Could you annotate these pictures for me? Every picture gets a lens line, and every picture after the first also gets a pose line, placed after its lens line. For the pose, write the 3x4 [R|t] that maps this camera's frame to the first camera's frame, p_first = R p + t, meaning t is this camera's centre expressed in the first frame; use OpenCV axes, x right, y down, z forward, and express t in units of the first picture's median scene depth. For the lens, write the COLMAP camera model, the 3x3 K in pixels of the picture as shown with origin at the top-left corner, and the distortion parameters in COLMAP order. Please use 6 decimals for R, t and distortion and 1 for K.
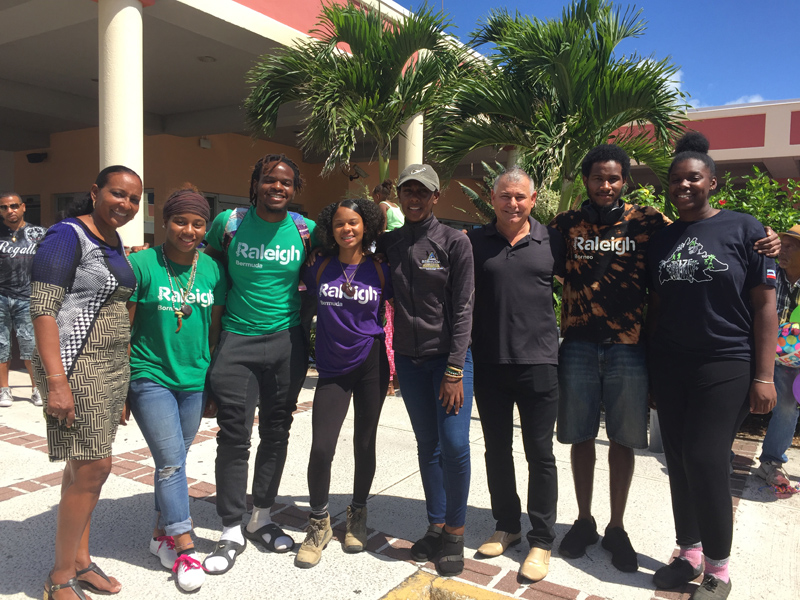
lens RADIAL K [[668.7, 0, 402.5], [0, 668.7, 295.0], [0, 0, 1]] dist [0.036933, 0.015705]
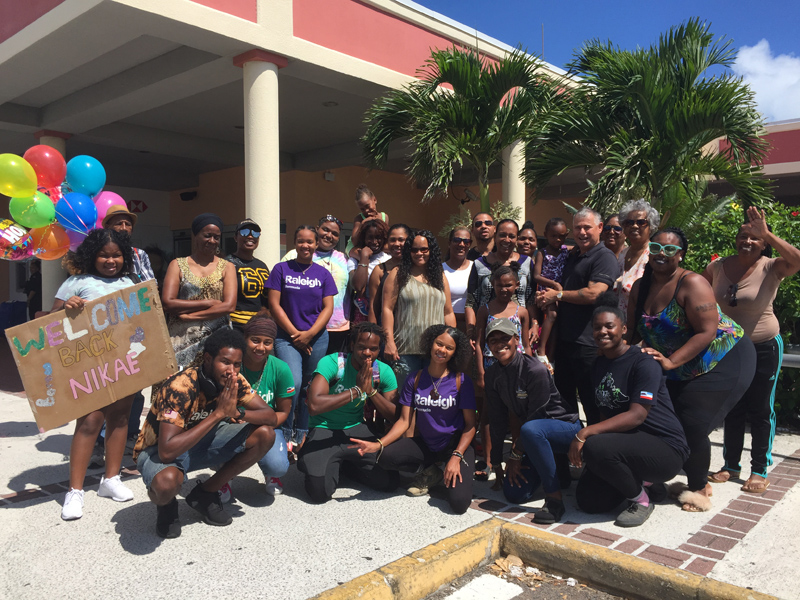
lens RADIAL K [[668.7, 0, 399.8], [0, 668.7, 302.9], [0, 0, 1]] dist [0.036933, 0.015705]
pose [[0.983224, -0.012978, -0.181938, 0.037523], [0.009030, 0.999706, -0.022507, 0.016316], [0.182176, 0.020487, 0.983052, -0.115773]]
